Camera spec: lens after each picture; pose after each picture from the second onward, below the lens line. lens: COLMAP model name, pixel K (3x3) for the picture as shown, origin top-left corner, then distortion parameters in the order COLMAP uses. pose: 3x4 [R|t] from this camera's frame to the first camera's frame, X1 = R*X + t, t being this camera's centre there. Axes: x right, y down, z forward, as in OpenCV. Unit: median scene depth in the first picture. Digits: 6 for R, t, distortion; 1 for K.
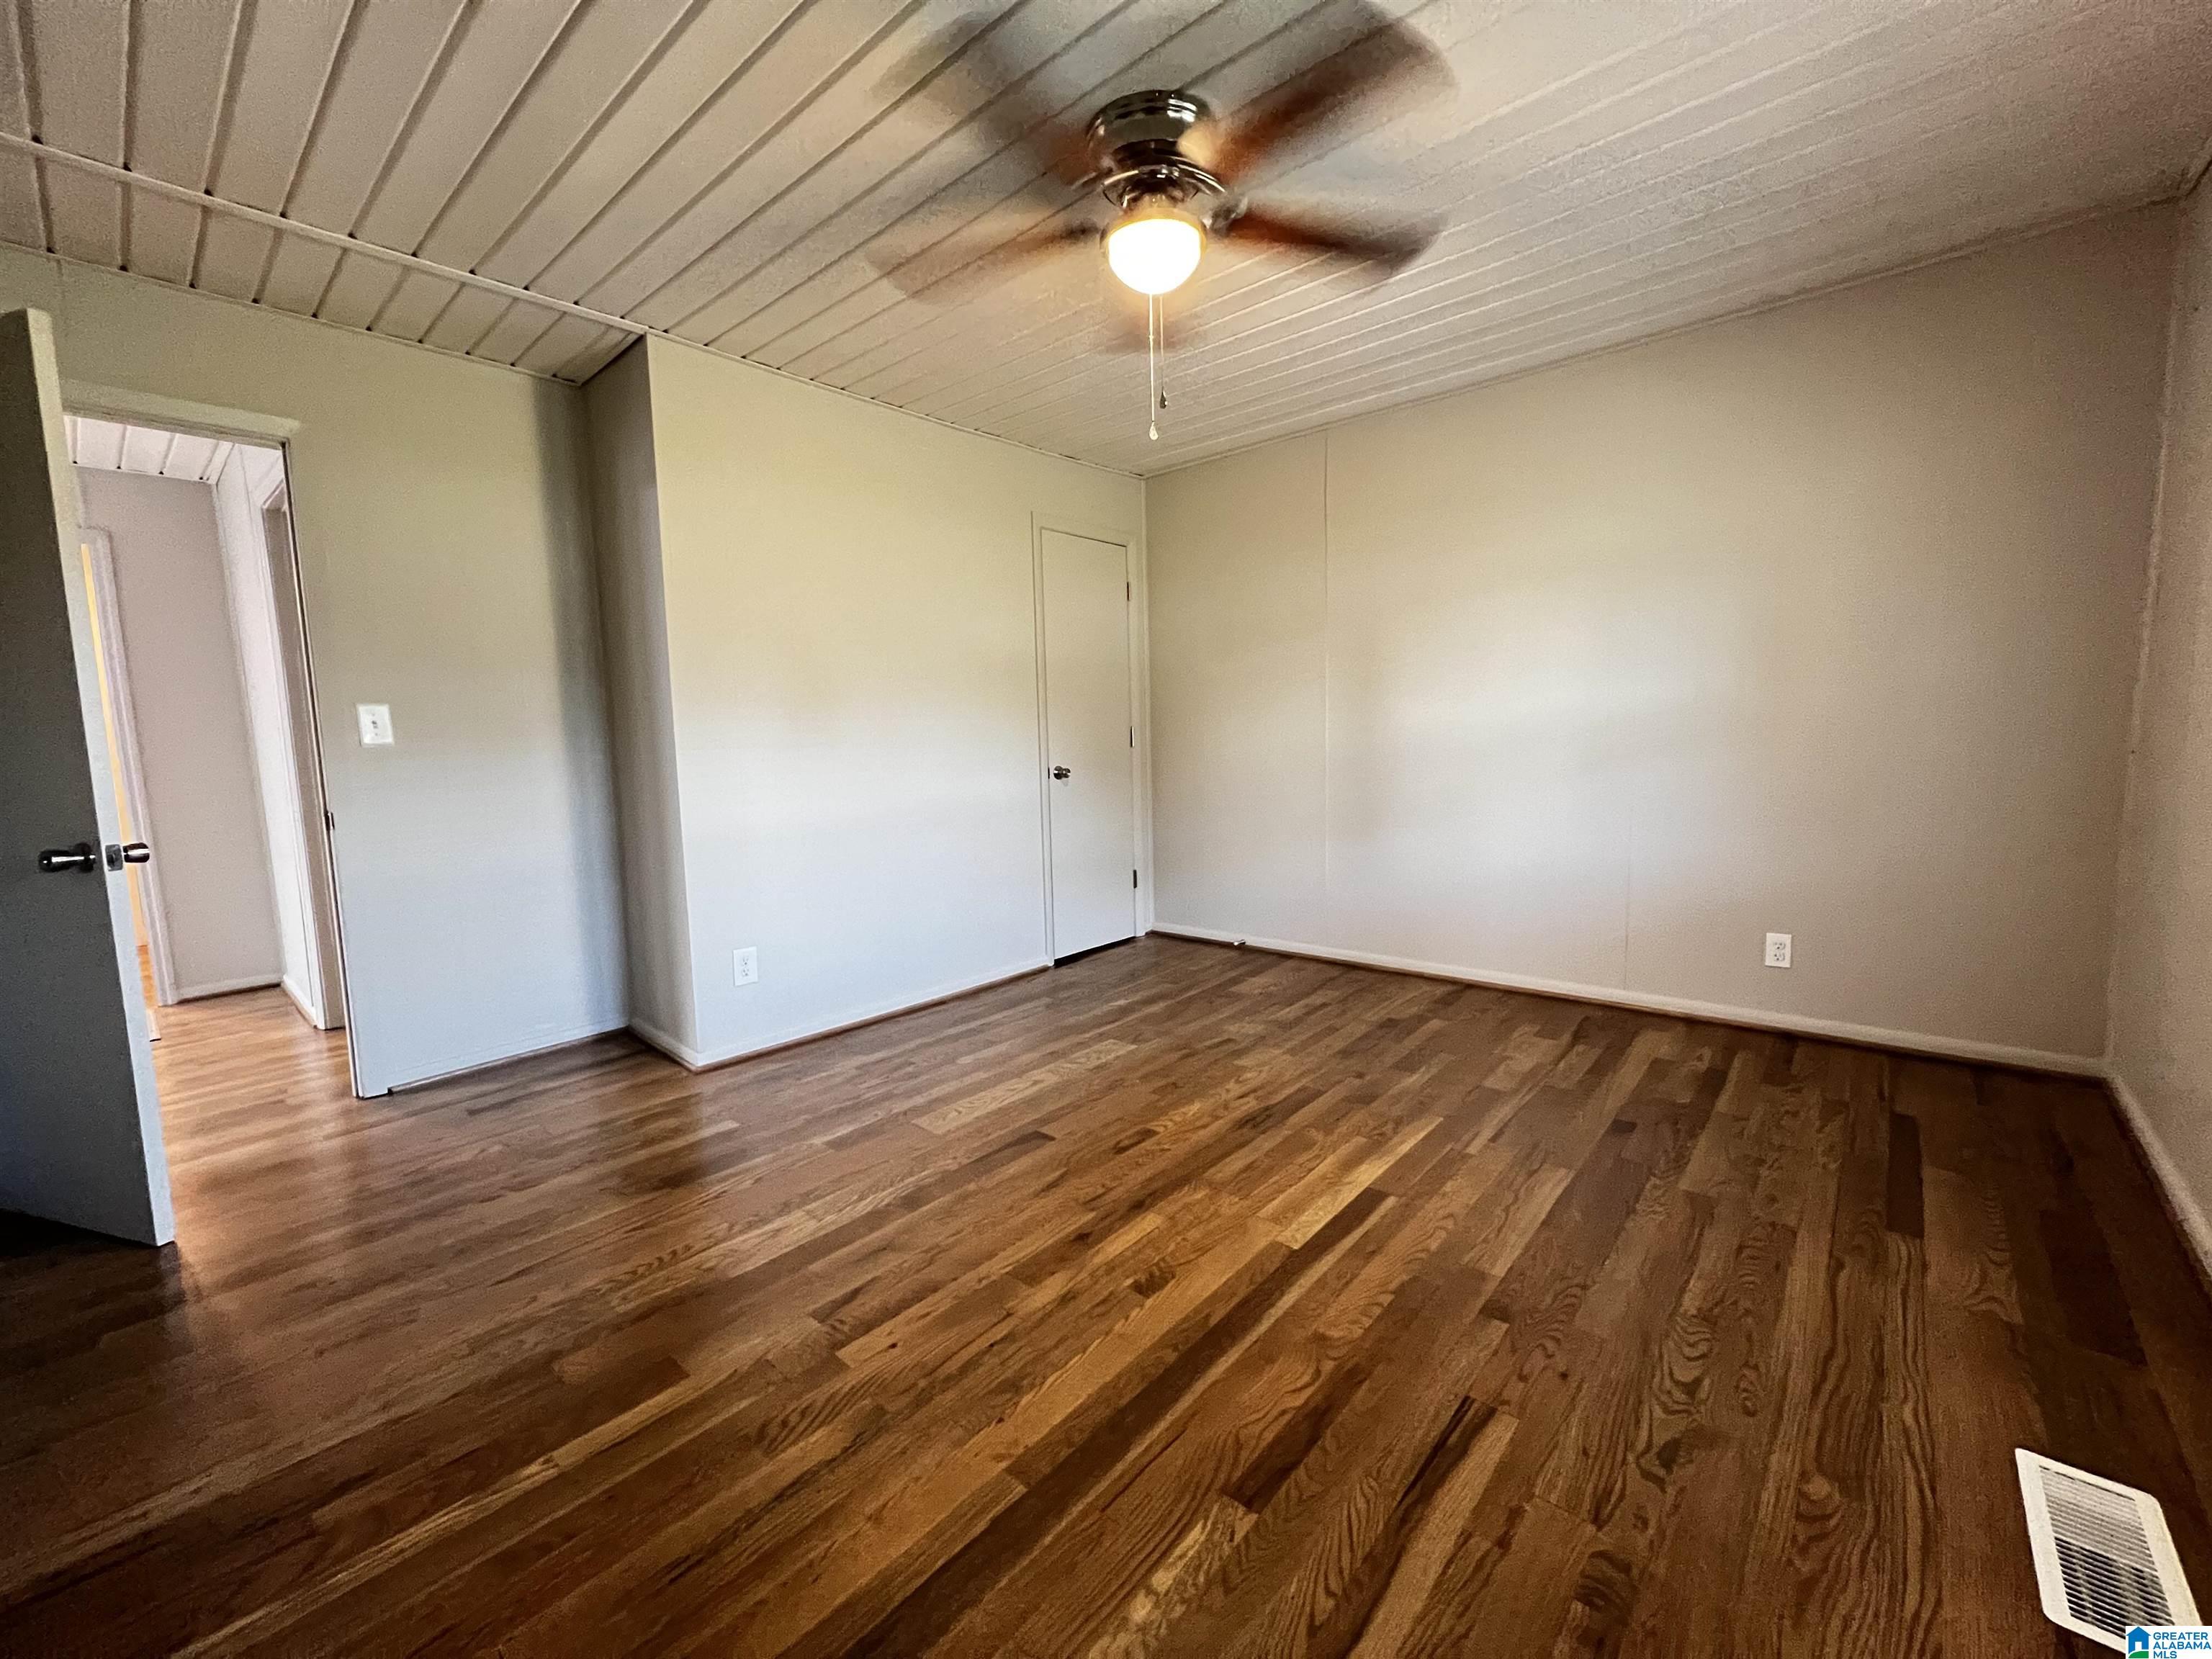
lens RADIAL K [[884.7, 0, 1106.0], [0, 884.7, 829.5], [0, 0, 1]] dist [-0.000480, -0.000064]
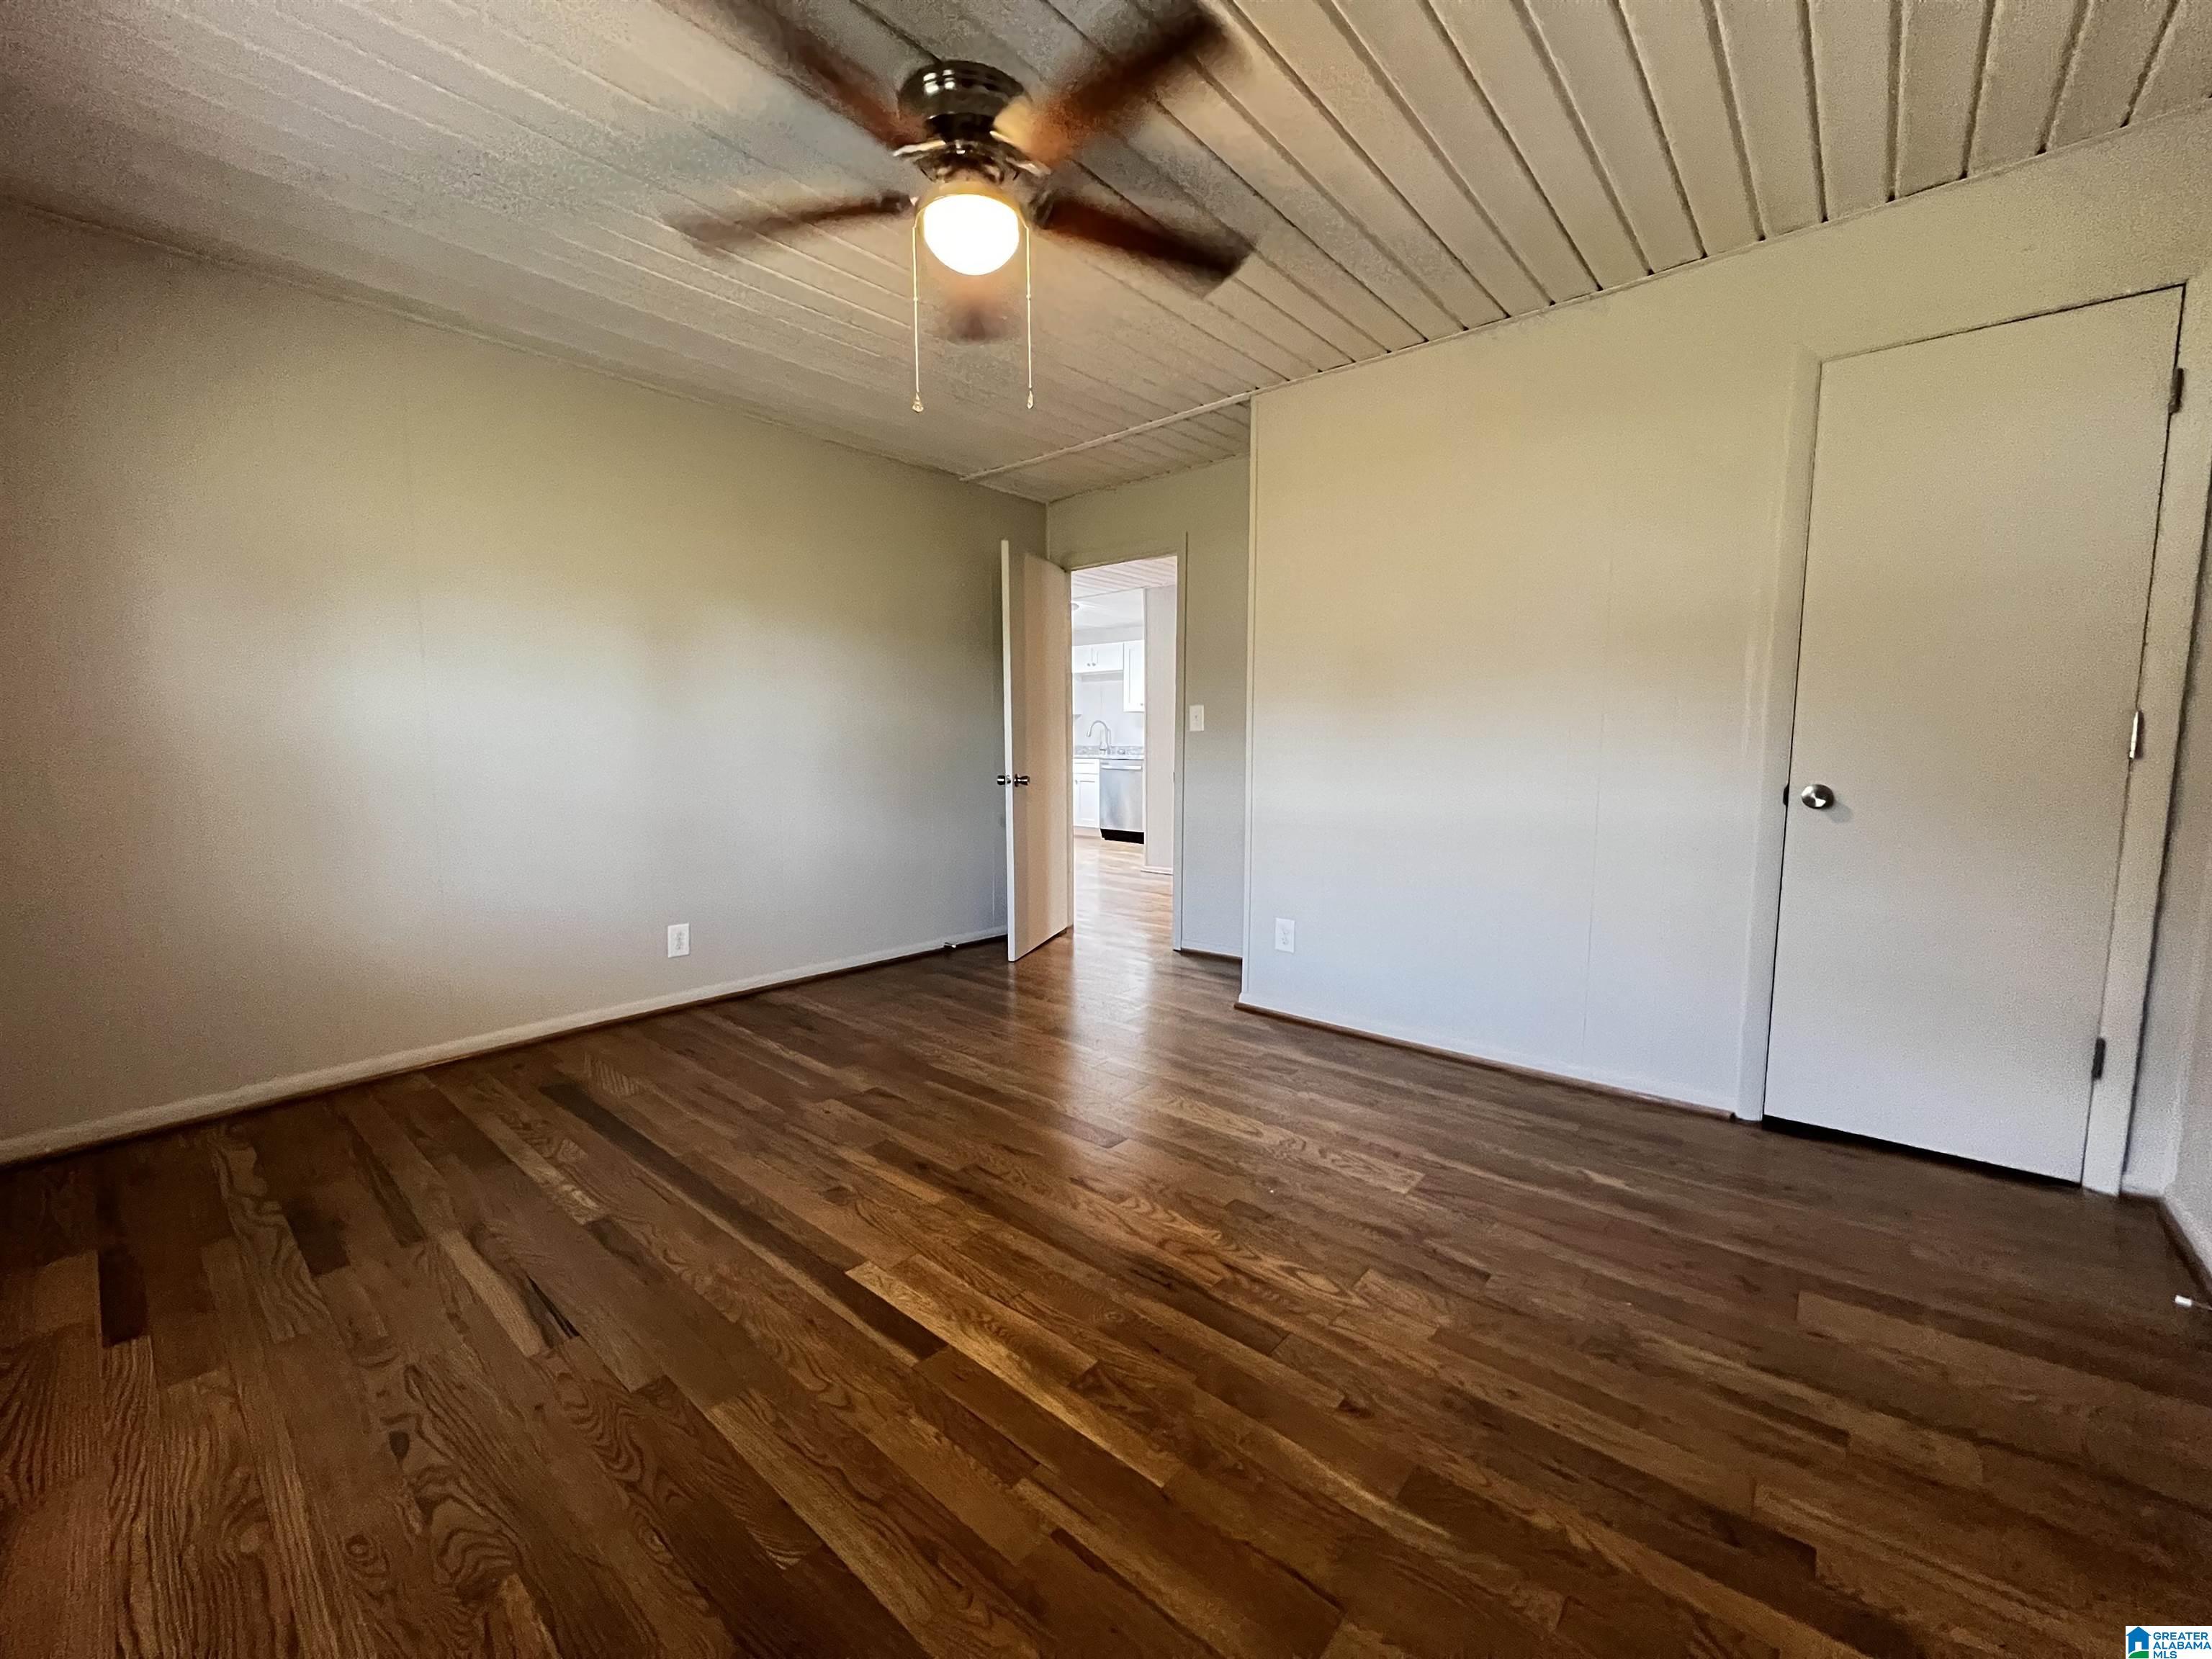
lens RADIAL K [[884.7, 0, 1106.0], [0, 884.7, 829.5], [0, 0, 1]] dist [-0.000480, -0.000064]
pose [[0.015841, 0.123051, -0.992274, 0.989545], [-0.104430, 0.987175, 0.120751, -0.128552], [0.994406, 0.101710, 0.028488, 1.072916]]
